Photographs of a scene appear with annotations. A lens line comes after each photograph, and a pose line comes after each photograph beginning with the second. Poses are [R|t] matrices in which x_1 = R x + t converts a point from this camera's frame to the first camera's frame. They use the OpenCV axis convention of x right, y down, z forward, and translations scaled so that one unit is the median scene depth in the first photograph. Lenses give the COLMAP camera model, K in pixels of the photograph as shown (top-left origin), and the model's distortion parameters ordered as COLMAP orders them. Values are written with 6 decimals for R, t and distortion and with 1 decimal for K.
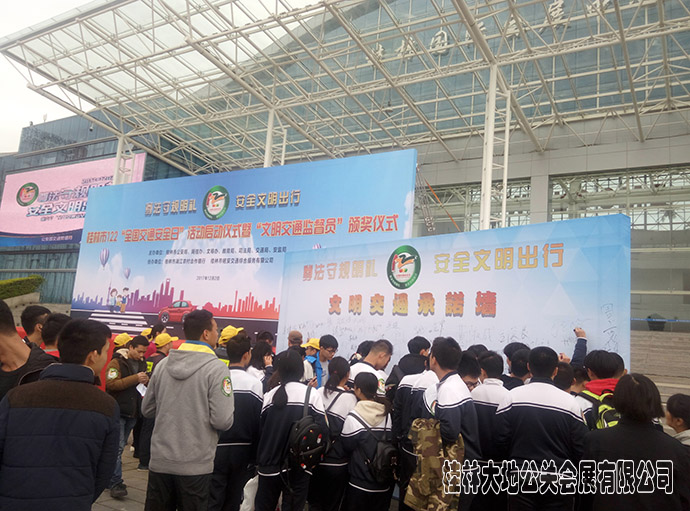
lens RADIAL K [[587.9, 0, 345.5], [0, 587.9, 255.8], [0, 0, 1]] dist [0.031951, -0.006143]
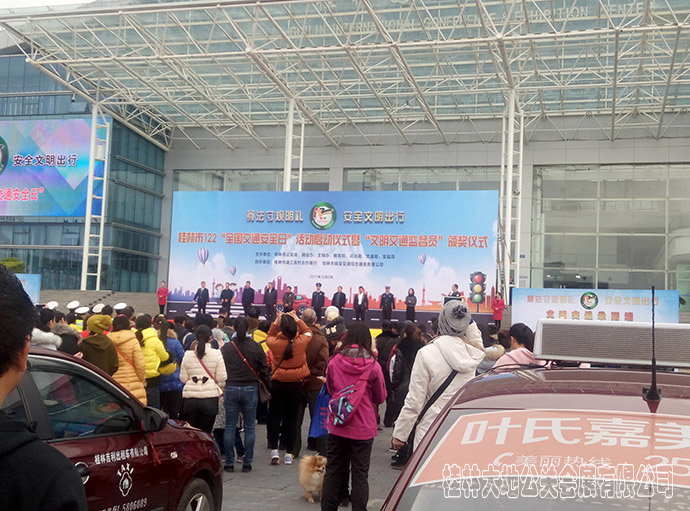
lens RADIAL K [[906.8, 0, 344.8], [0, 906.8, 255.9], [0, 0, 1]] dist [0.049472, 0.000000]
pose [[0.965792, -0.014886, 0.258892, -0.677589], [-0.009293, 0.995723, 0.091920, -0.183522], [-0.259153, -0.091181, 0.961523, -0.867528]]
